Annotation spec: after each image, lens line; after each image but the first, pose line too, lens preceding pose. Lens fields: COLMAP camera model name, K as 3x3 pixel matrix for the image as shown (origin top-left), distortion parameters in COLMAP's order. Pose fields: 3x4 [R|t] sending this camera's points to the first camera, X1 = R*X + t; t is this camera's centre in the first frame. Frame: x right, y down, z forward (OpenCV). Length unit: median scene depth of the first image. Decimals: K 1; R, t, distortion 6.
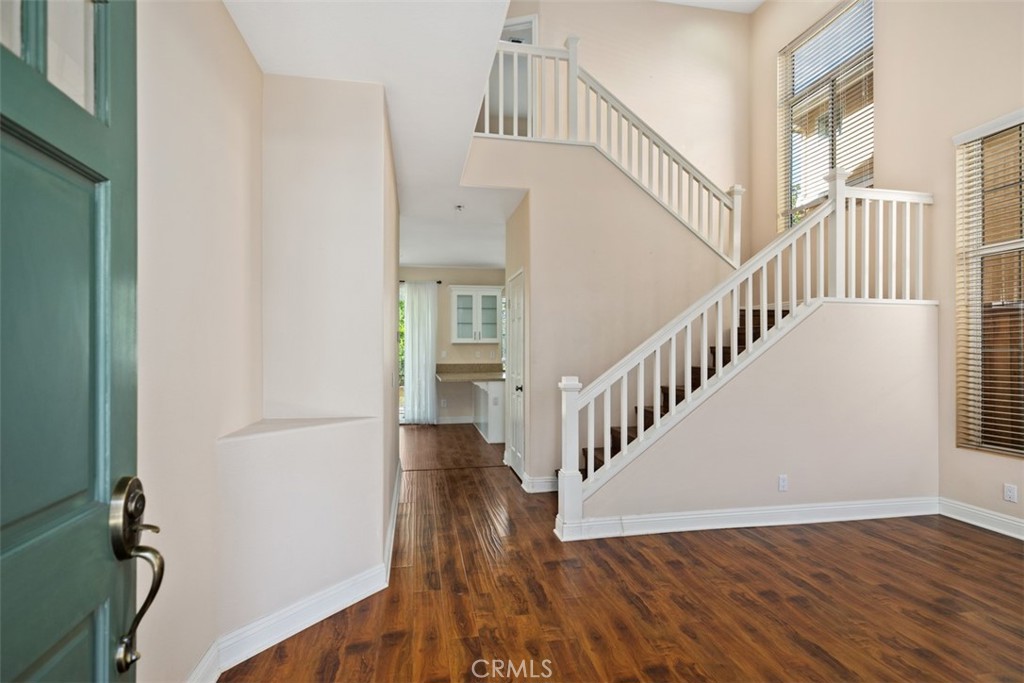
lens RADIAL K [[463.9, 0, 510.0], [0, 463.9, 348.5], [0, 0, 1]] dist [0.008154, -0.000681]
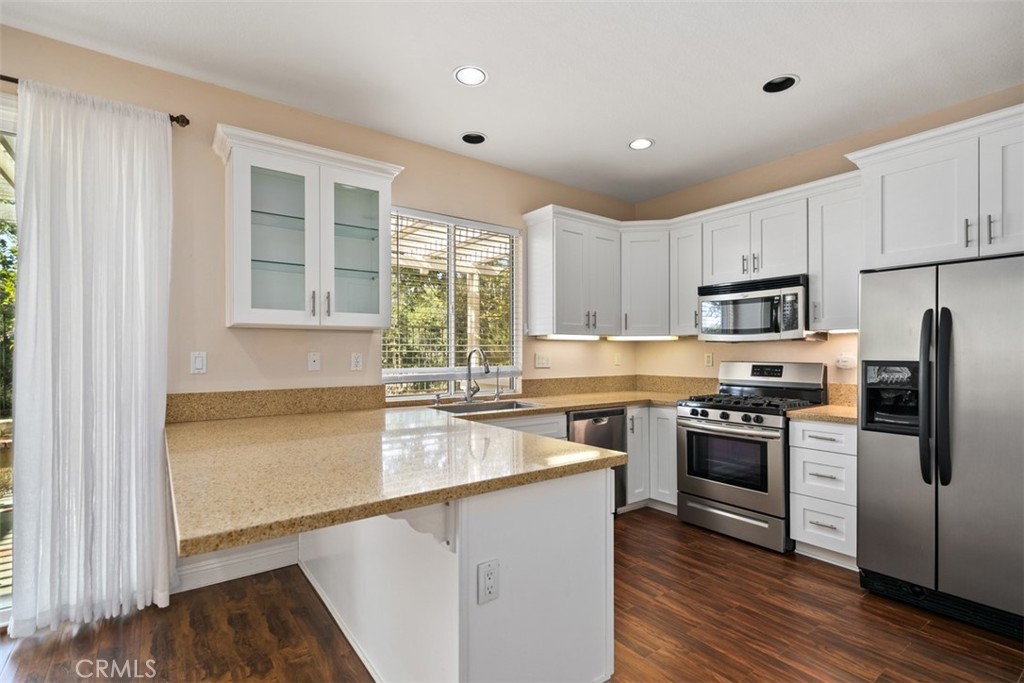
lens RADIAL K [[482.1, 0, 510.5], [0, 482.1, 349.8], [0, 0, 1]] dist [0.007804, -0.000196]
pose [[0.908245, 0.003091, 0.418427, -0.090000], [-0.002690, 0.999995, -0.001546, 0.004690], [-0.418430, 0.000279, 0.908249, 0.630671]]
